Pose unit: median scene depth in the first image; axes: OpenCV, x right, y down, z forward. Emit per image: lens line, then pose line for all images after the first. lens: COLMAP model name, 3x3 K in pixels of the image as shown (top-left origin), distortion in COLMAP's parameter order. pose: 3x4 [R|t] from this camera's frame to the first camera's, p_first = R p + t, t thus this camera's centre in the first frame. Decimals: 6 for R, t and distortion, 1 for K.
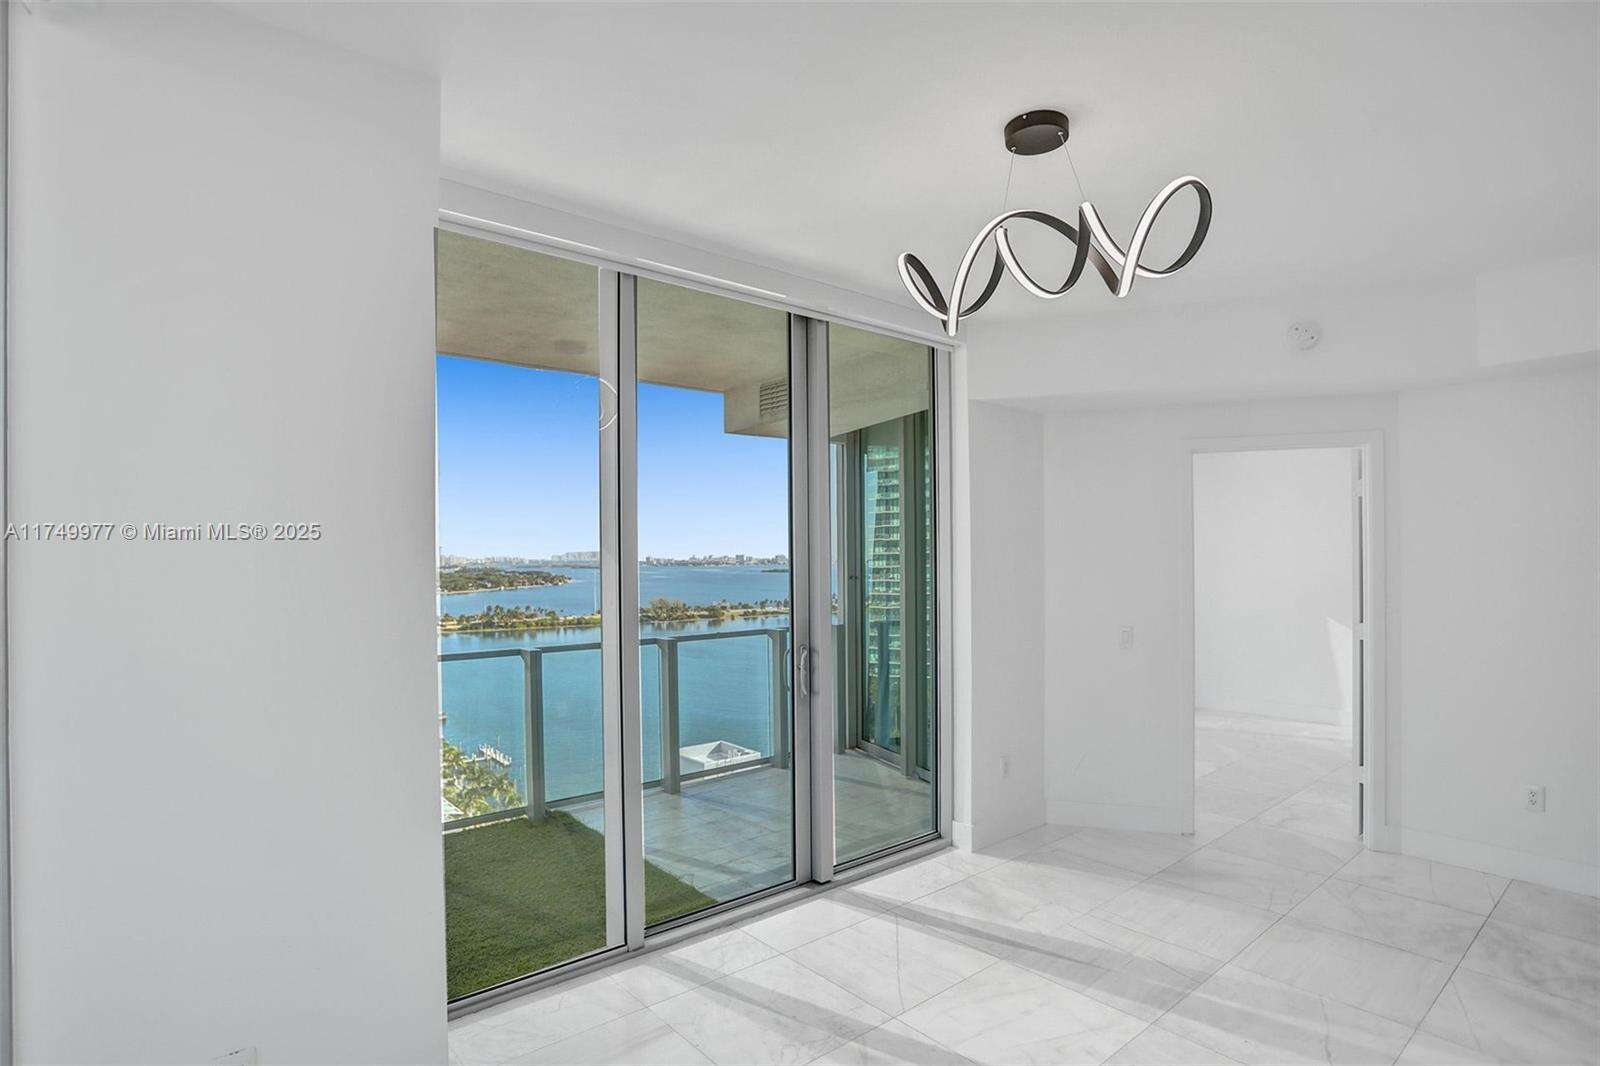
lens RADIAL K [[818.2, 0, 820.8], [0, 818.2, 552.0], [0, 0, 1]] dist [-0.066662, 0.030809]
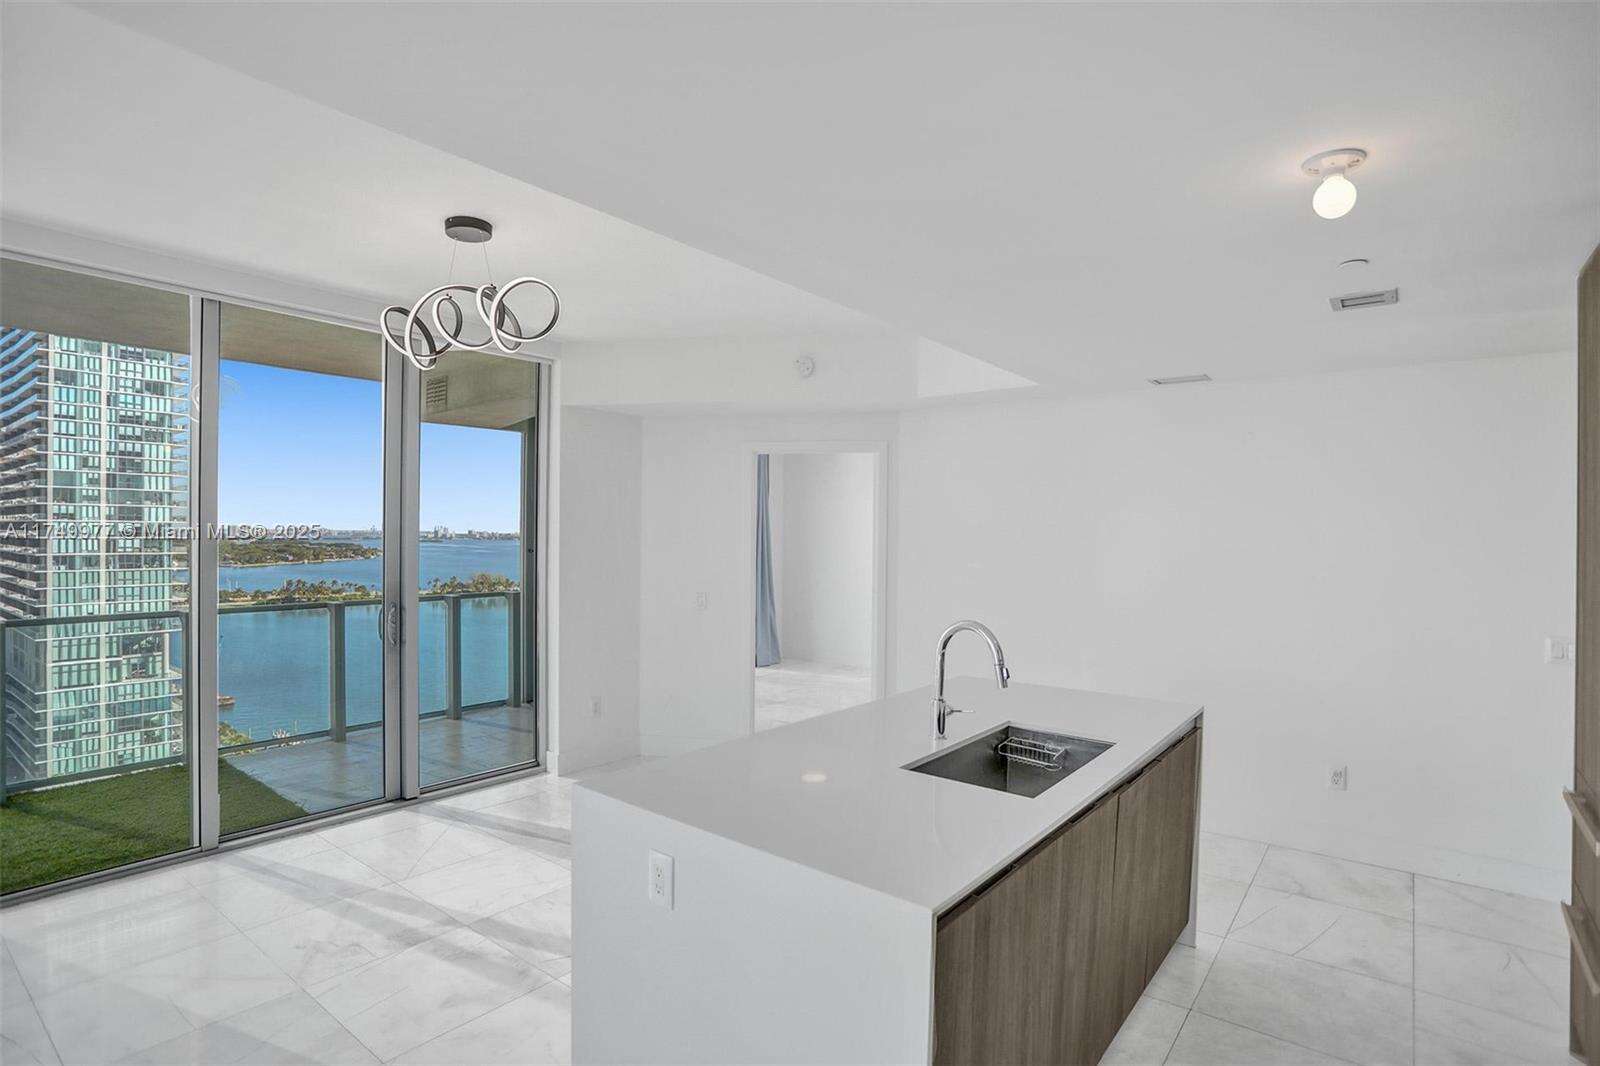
lens RADIAL K [[818.2, 0, 807.3], [0, 818.2, 527.1], [0, 0, 1]] dist [-0.066662, 0.030809]
pose [[0.983688, 0.014488, 0.179298, 0.322608], [-0.014230, 0.999895, -0.002727, -0.006277], [-0.179319, 0.000131, 0.983791, -0.258244]]
